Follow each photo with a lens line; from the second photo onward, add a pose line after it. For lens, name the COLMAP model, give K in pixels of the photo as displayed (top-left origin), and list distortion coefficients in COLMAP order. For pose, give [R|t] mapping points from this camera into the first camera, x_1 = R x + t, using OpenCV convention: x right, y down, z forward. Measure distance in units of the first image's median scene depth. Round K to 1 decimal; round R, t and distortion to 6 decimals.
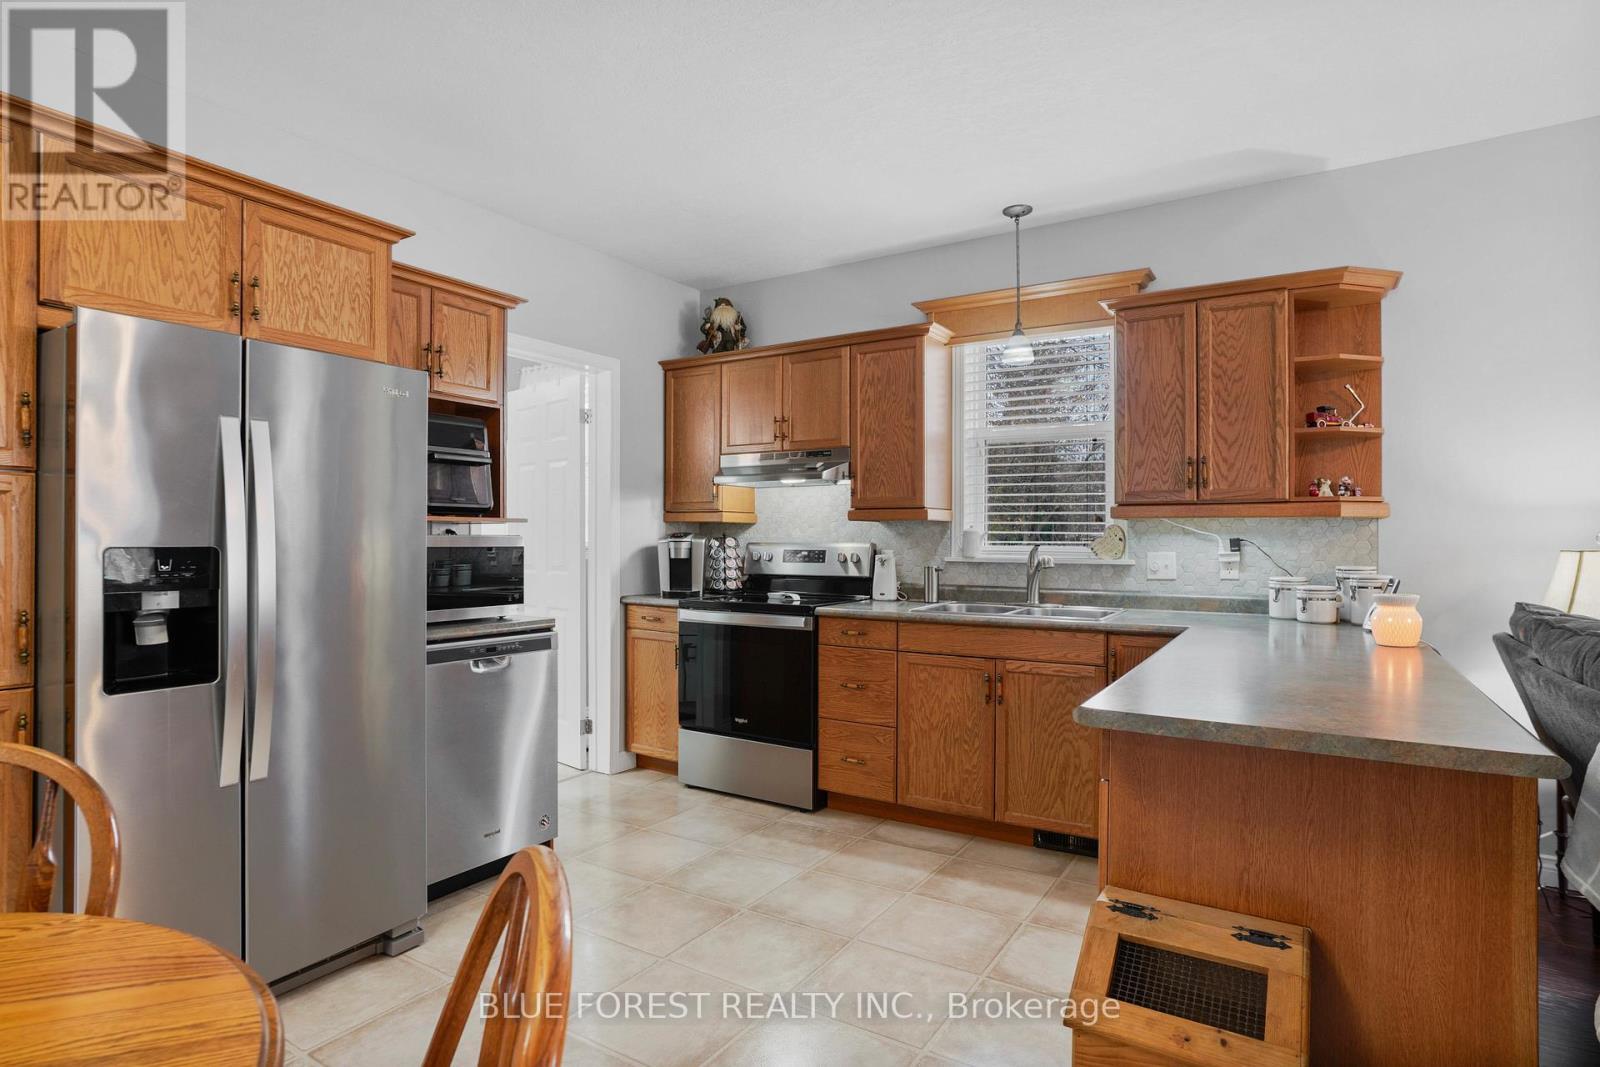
lens RADIAL K [[847.6, 0, 797.7], [0, 847.6, 538.8], [0, 0, 1]] dist [-0.056840, 0.032187]
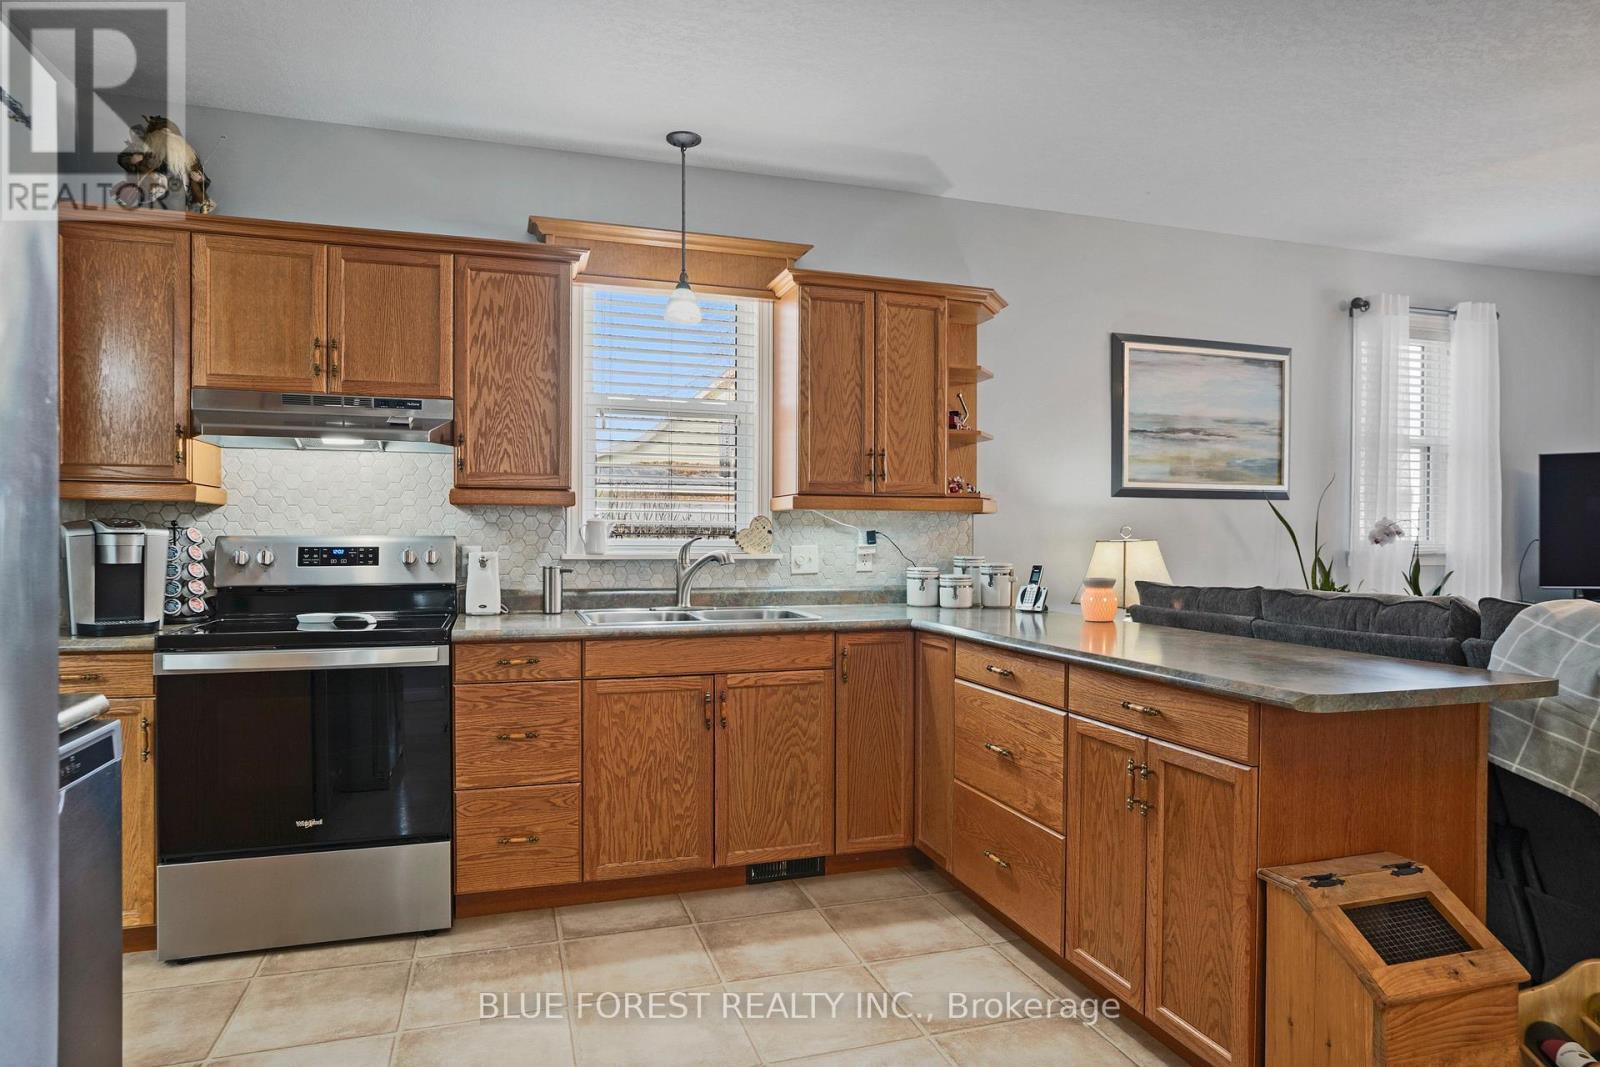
lens RADIAL K [[931.2, 0, 791.0], [0, 931.2, 547.7], [0, 0, 1]] dist [-0.041880, 0.036954]
pose [[0.640642, -0.010195, 0.767772, -0.418363], [-0.002399, 0.999880, 0.015280, 0.002727], [-0.767836, -0.011631, 0.640541, 0.350948]]
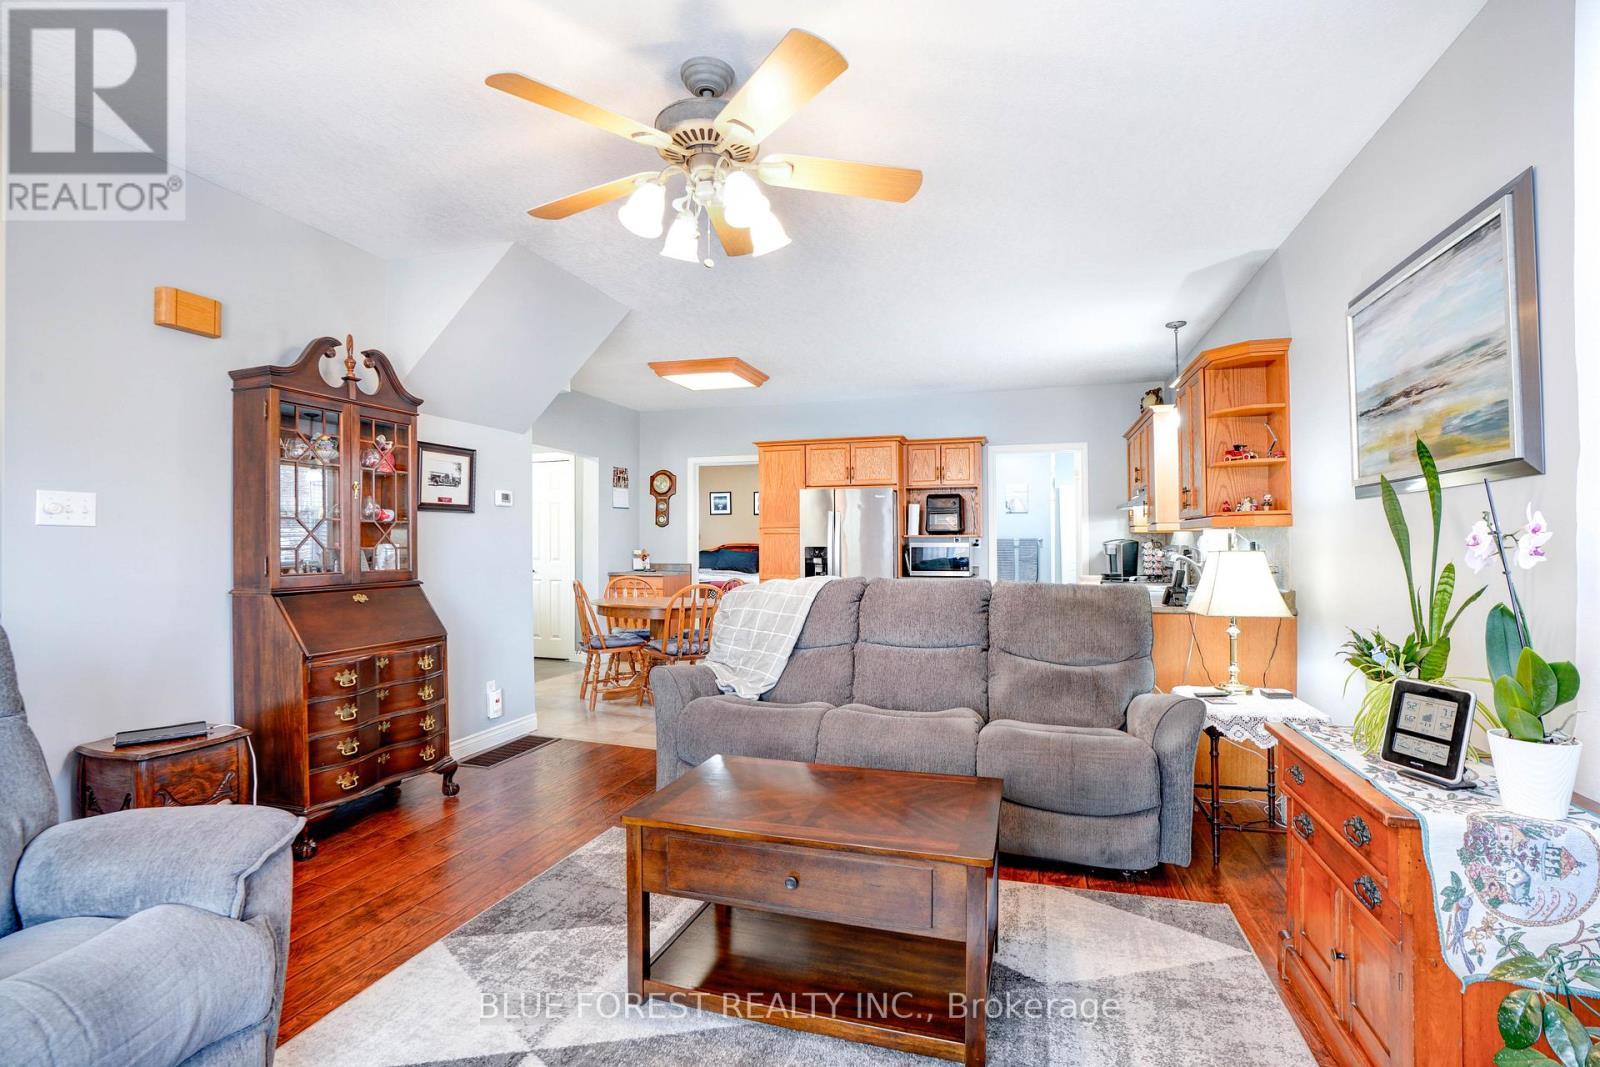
lens RADIAL K [[741.9, 0, 800.3], [0, 741.9, 544.5], [0, 0, 1]] dist [-0.034254, 0.000454]
pose [[0.261747, -0.000771, -0.965136, 1.481158], [0.004116, 0.999991, 0.000318, -0.000148], [0.965128, -0.004056, 0.261748, 0.003231]]
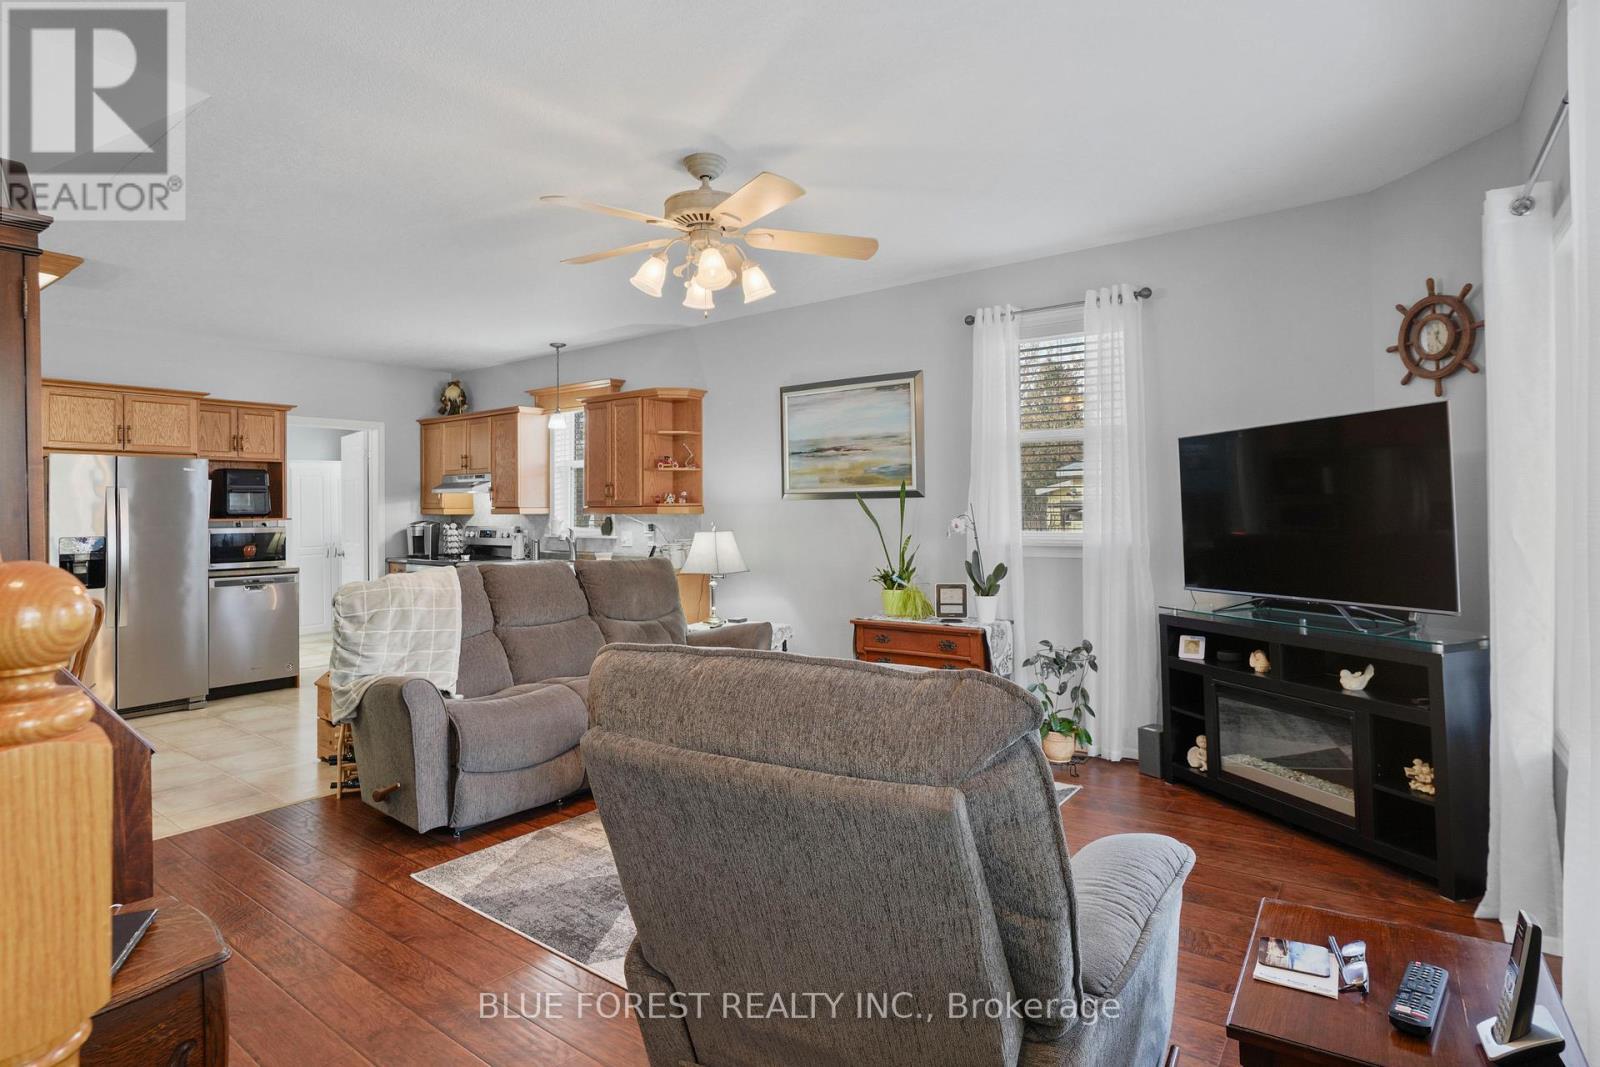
lens RADIAL K [[825.4, 0, 785.6], [0, 825.4, 519.7], [0, 0, 1]] dist [-0.030503, 0.000779]
pose [[0.996273, -0.010857, -0.085567, 0.995564], [0.012127, 0.999824, 0.014334, -0.033121], [0.085396, -0.015318, 0.996229, -0.819615]]
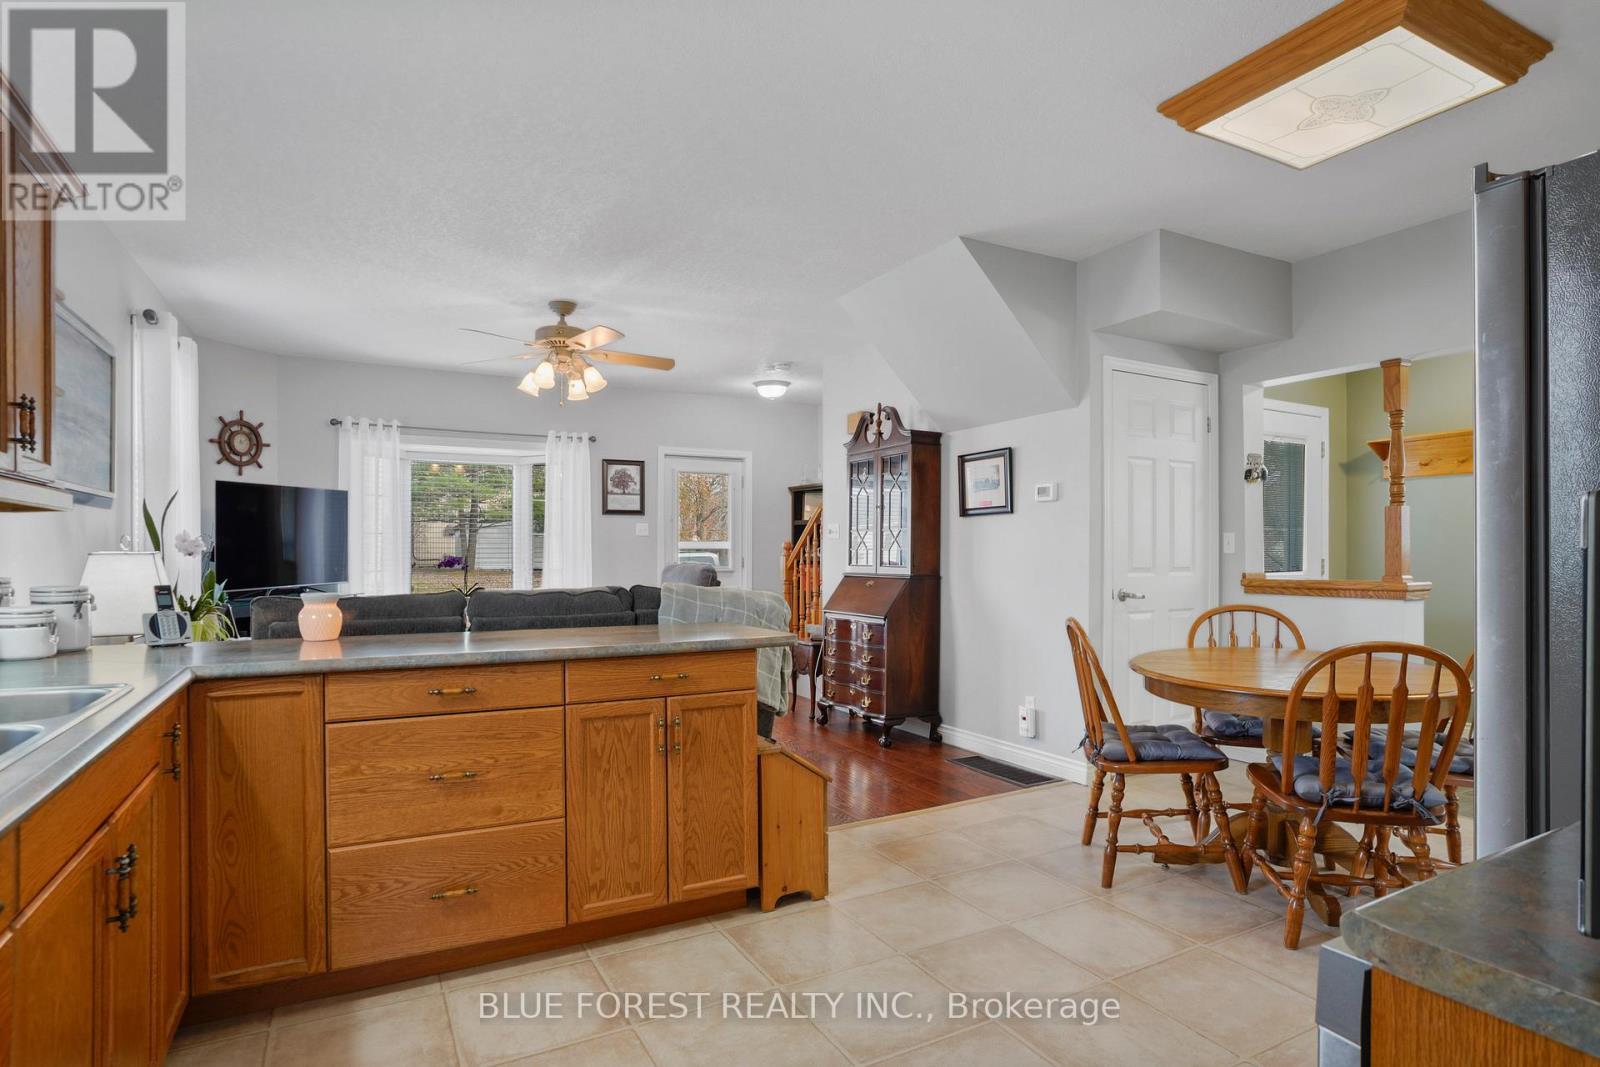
lens RADIAL K [[847.6, 0, 797.7], [0, 847.6, 538.8], [0, 0, 1]] dist [-0.056840, 0.032187]
pose [[-0.866873, 0.005939, 0.498493, -0.273511], [-0.000579, 0.999916, -0.012919, 0.004737], [-0.498528, -0.011488, -0.866797, 1.177553]]
